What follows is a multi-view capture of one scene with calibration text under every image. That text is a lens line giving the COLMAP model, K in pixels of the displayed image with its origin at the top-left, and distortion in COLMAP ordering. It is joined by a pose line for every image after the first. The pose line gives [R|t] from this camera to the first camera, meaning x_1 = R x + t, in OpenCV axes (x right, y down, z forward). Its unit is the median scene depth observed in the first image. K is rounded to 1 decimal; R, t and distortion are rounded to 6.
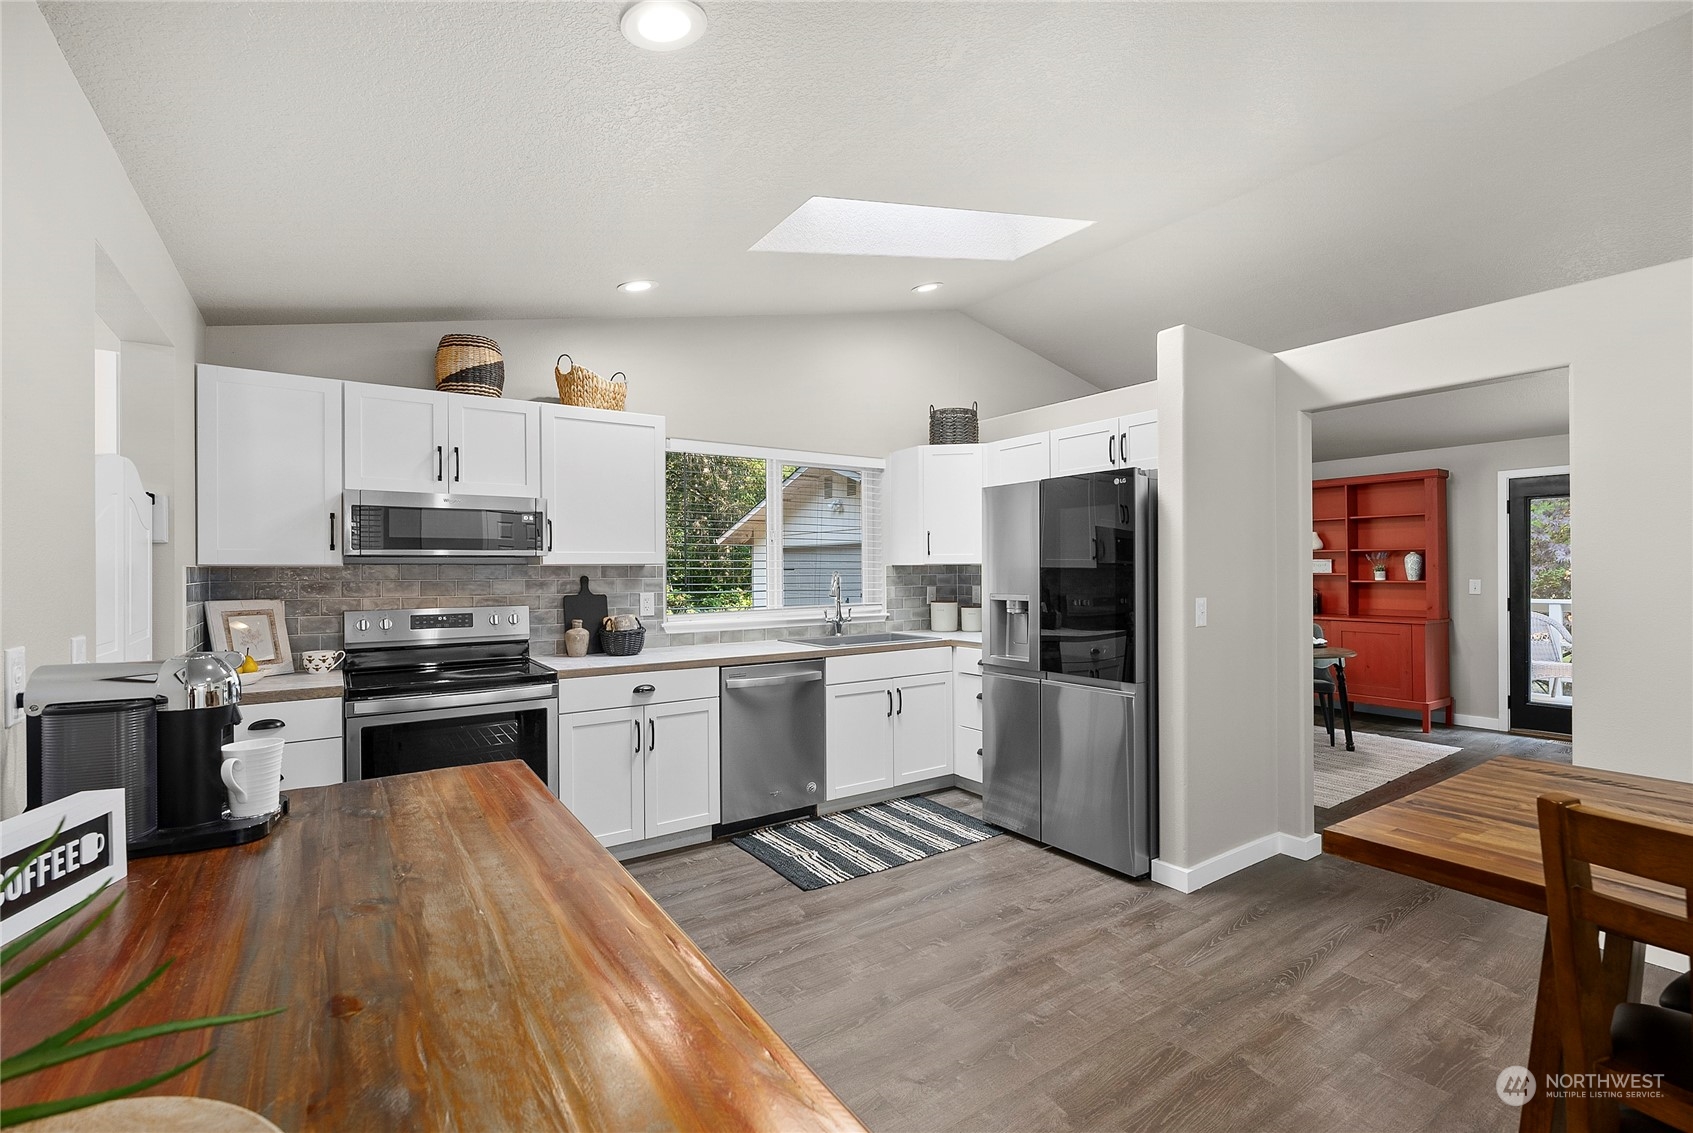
lens RADIAL K [[752.8, 0, 864.4], [0, 752.8, 563.9], [0, 0, 1]] dist [0.006028, 0.000405]
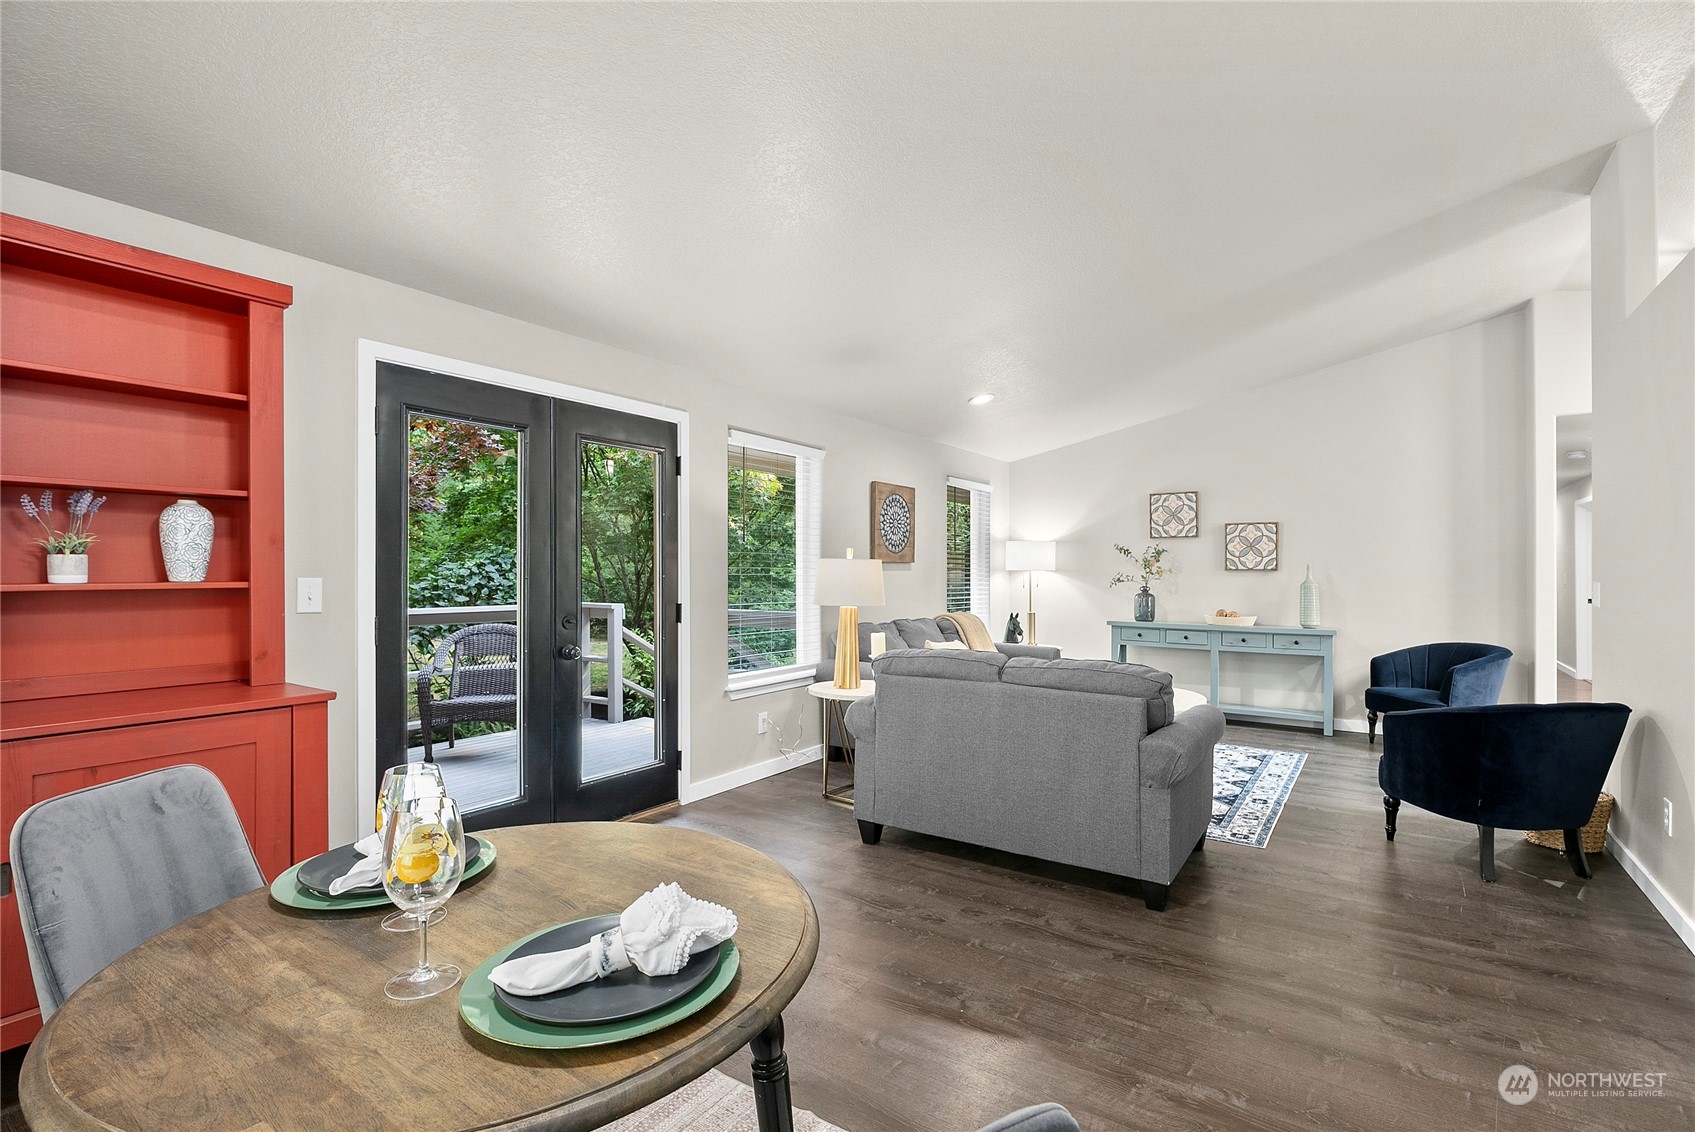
lens RADIAL K [[780.0, 0, 862.6], [0, 780.0, 569.9], [0, 0, 1]] dist [-0.000504, 0.001354]
pose [[-0.340655, 0.010871, 0.940125, 0.466906], [-0.003827, 0.999909, -0.012949, 0.032484], [-0.940180, -0.008009, -0.340583, 1.380129]]
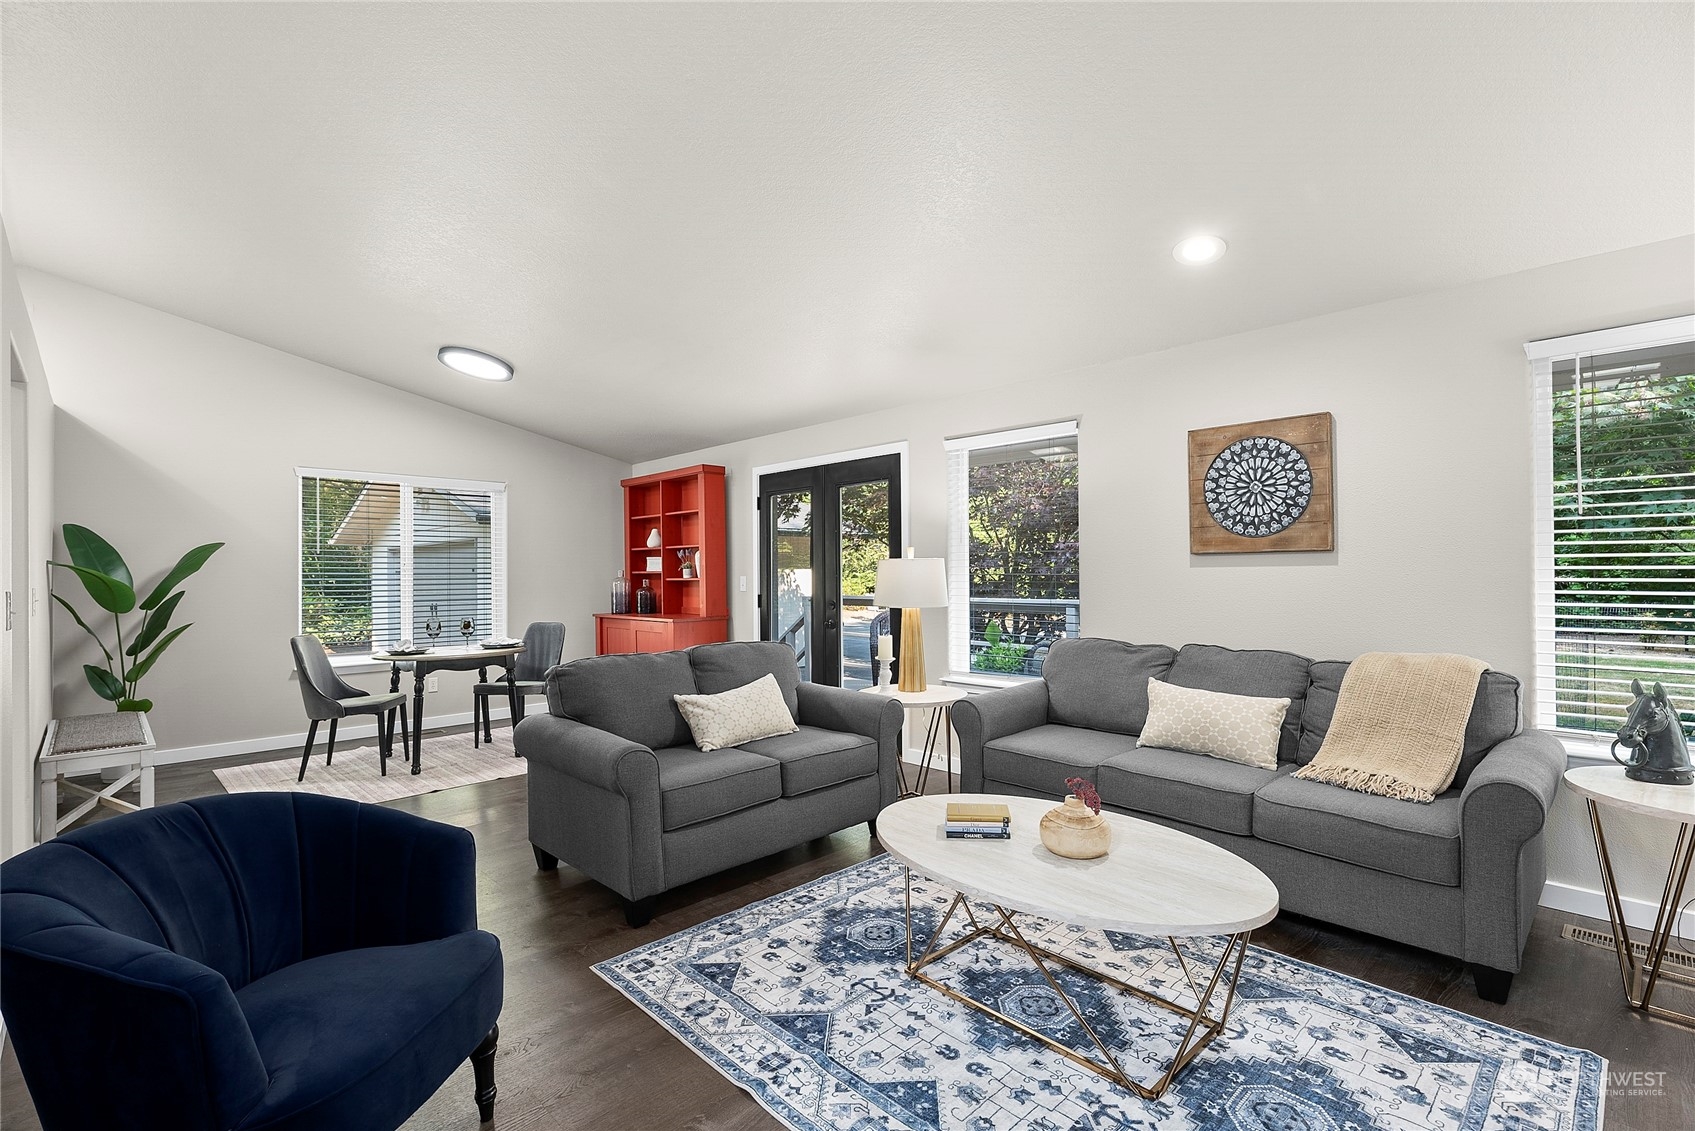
lens RADIAL K [[780.0, 0, 854.3], [0, 780.0, 563.2], [0, 0, 1]] dist [-0.000504, 0.001354]
pose [[0.990365, 0.004288, 0.138416, 1.290254], [-0.002843, 0.999939, -0.010641, 0.021410], [-0.138453, 0.010145, 0.990317, -0.034267]]
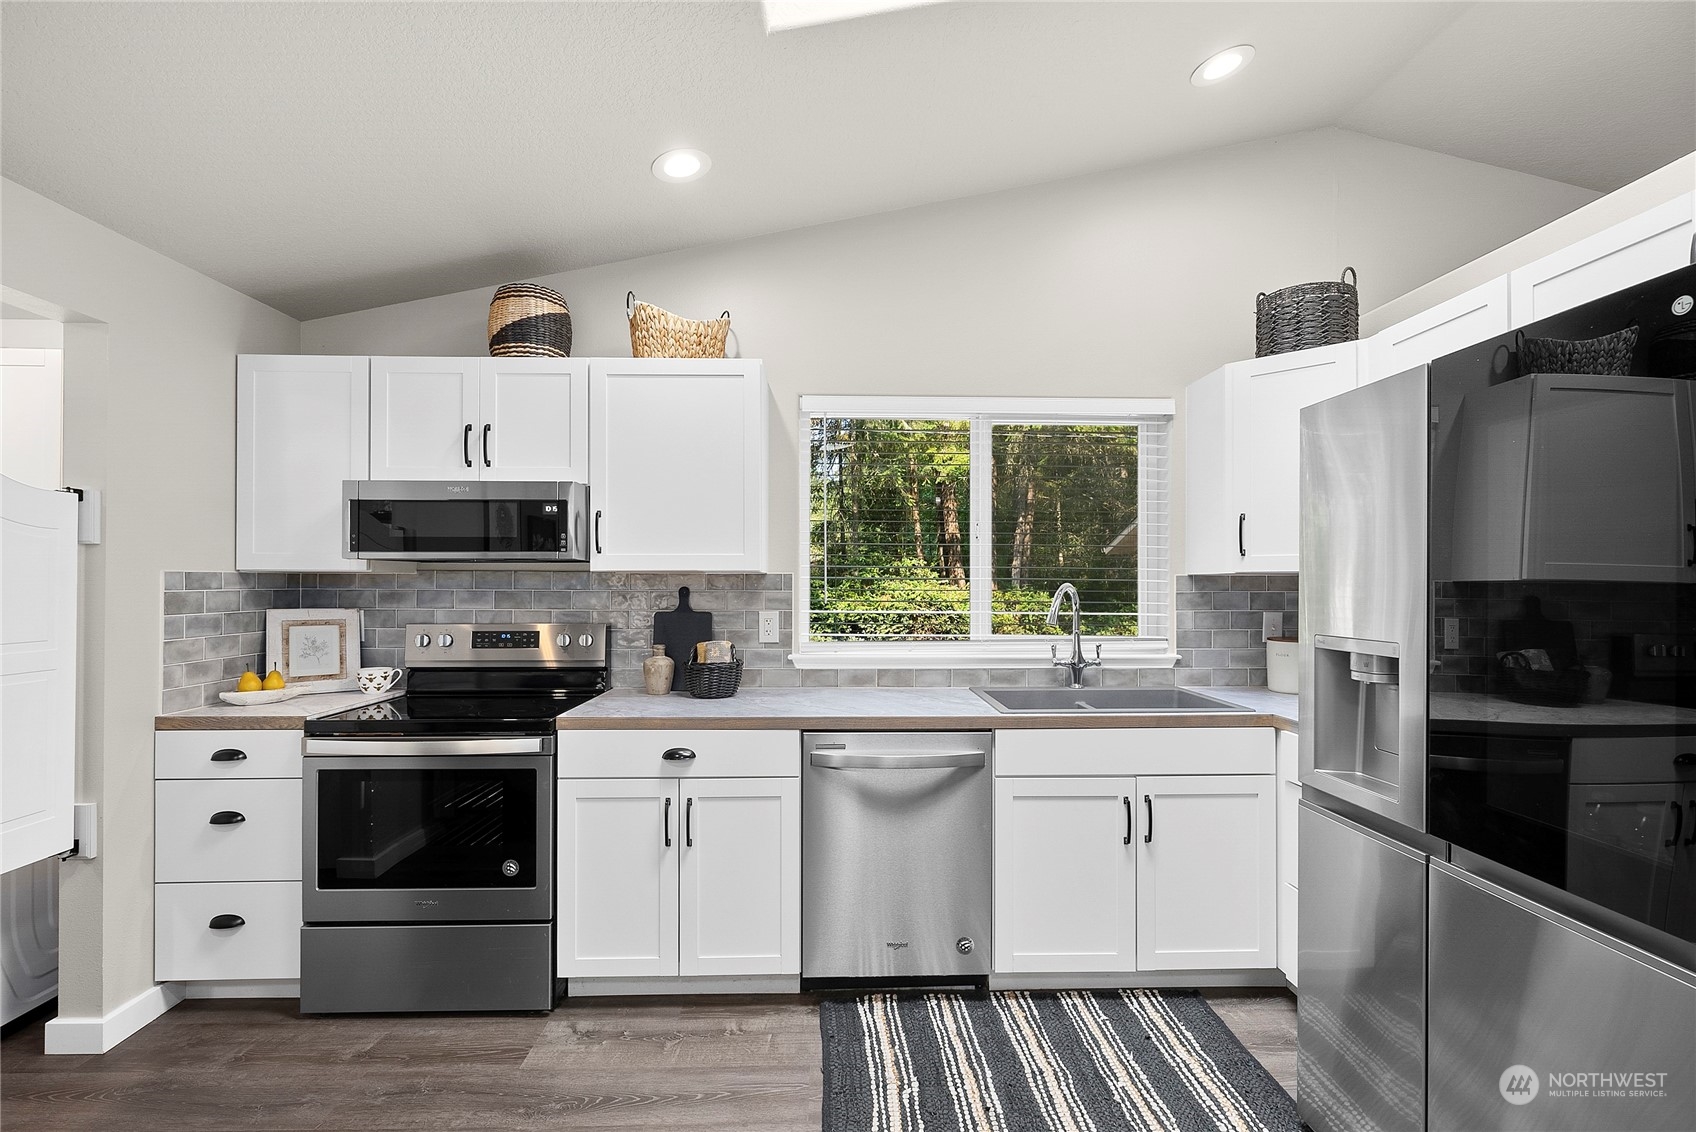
lens RADIAL K [[750.1, 0, 850.9], [0, 750.1, 580.3], [0, 0, 1]] dist [-0.001429, 0.001272]
pose [[0.832771, 0.005626, -0.553589, 0.185108], [-0.002686, 0.999978, 0.006121, 0.004315], [0.553611, -0.003611, 0.832768, 0.465038]]
